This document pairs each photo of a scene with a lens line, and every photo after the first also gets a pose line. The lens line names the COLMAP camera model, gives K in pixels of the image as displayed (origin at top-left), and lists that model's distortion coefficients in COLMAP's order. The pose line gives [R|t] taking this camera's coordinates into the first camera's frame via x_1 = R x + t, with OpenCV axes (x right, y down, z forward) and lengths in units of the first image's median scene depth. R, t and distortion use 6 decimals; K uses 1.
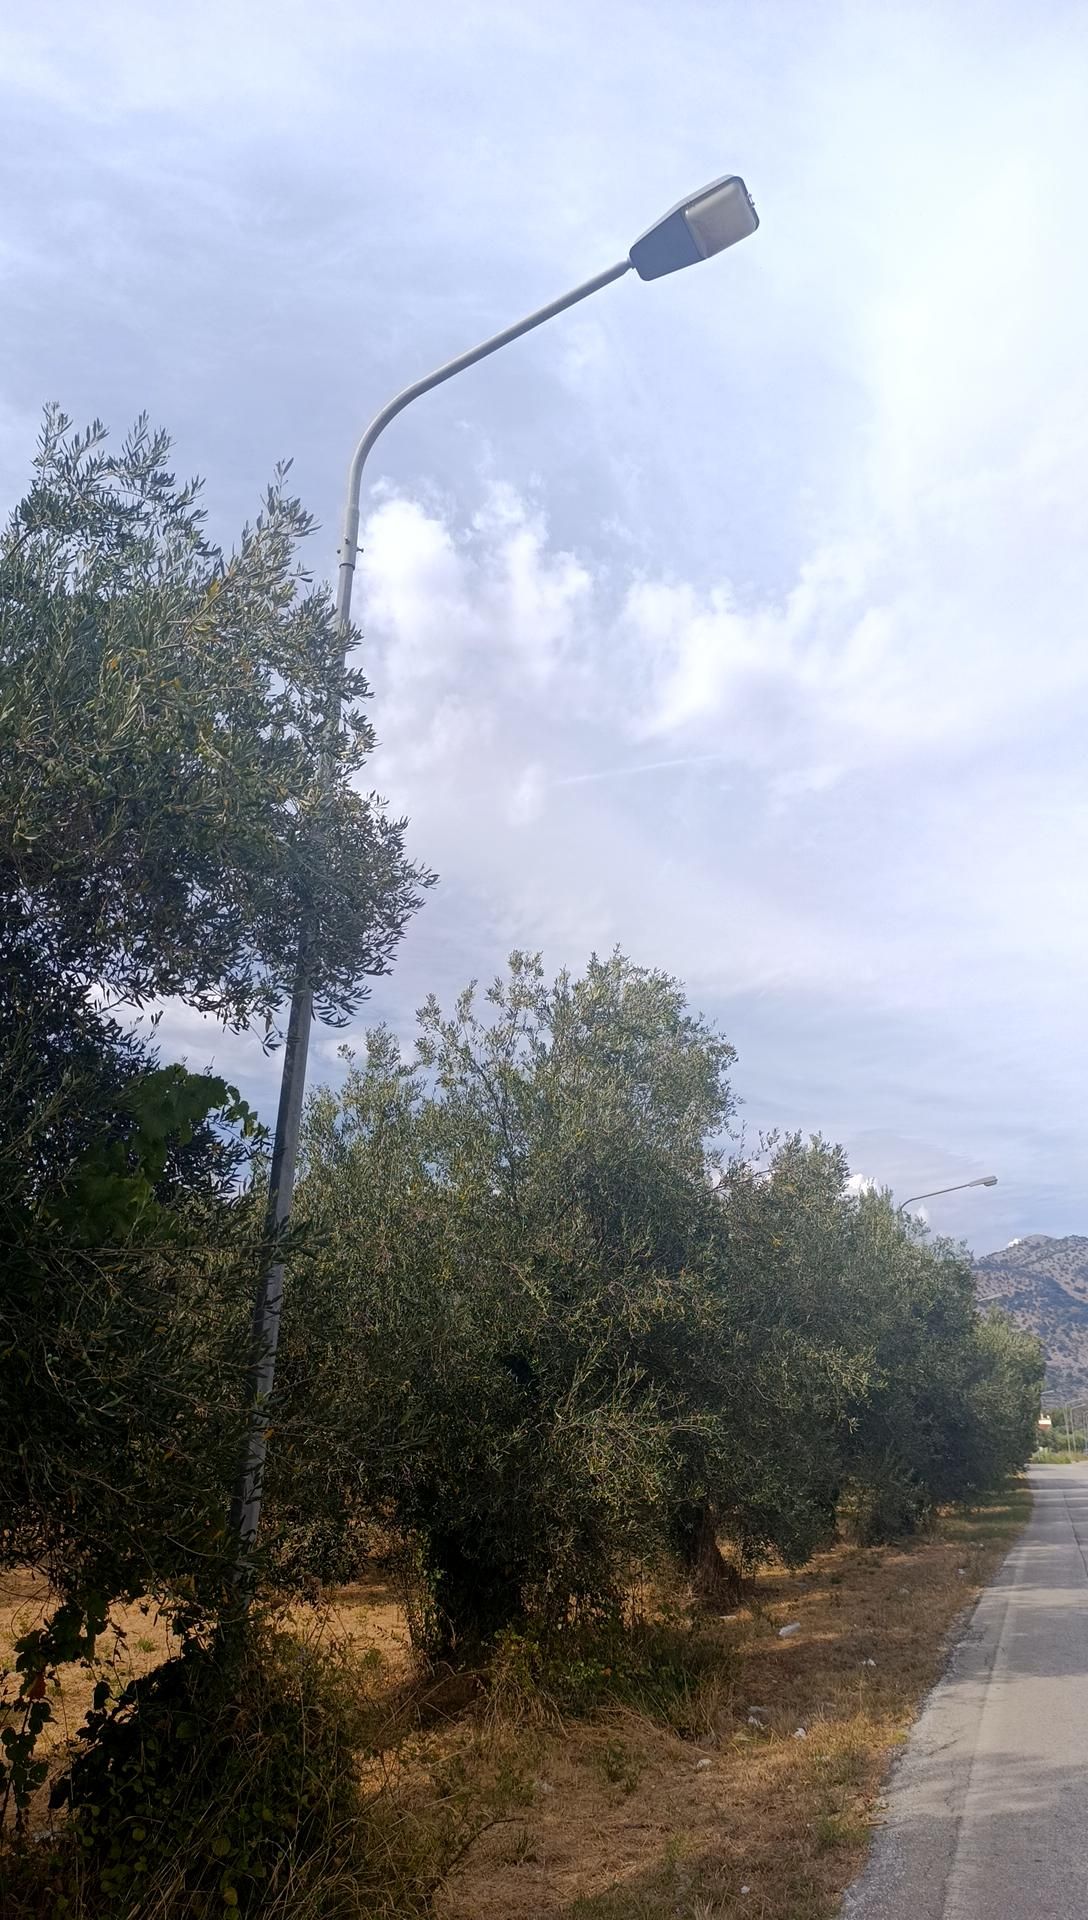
lens RADIAL K [[1370.0, 0, 587.4], [0, 1370.0, 945.2], [0, 0, 1]] dist [0.010606, -0.049911]
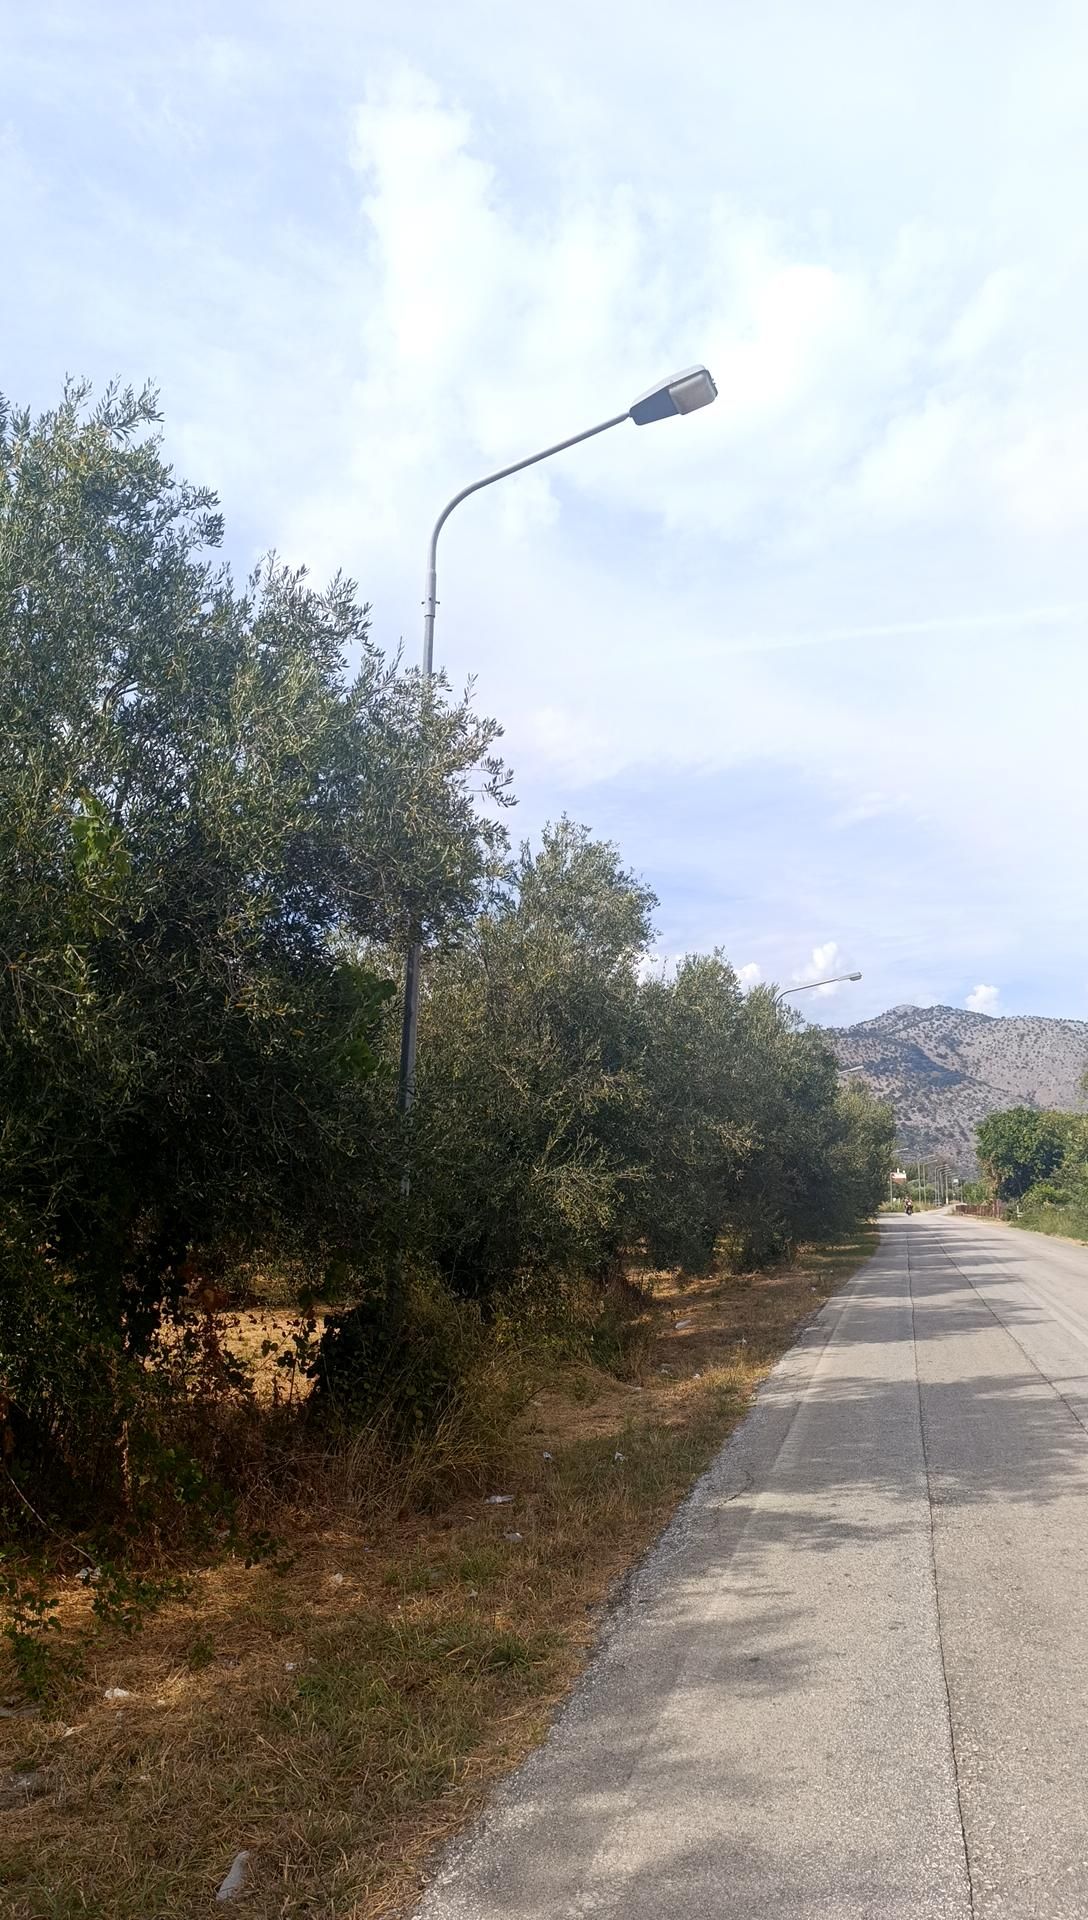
lens RADIAL K [[2091.5, 0, 507.3], [0, 2091.5, 954.2], [0, 0, 1]] dist [0.017887, -0.001329]
pose [[0.995432, -0.003626, 0.095403, -0.241346], [-0.017275, 0.975943, 0.217338, -0.324671], [-0.093896, -0.217994, 0.971423, -0.988556]]
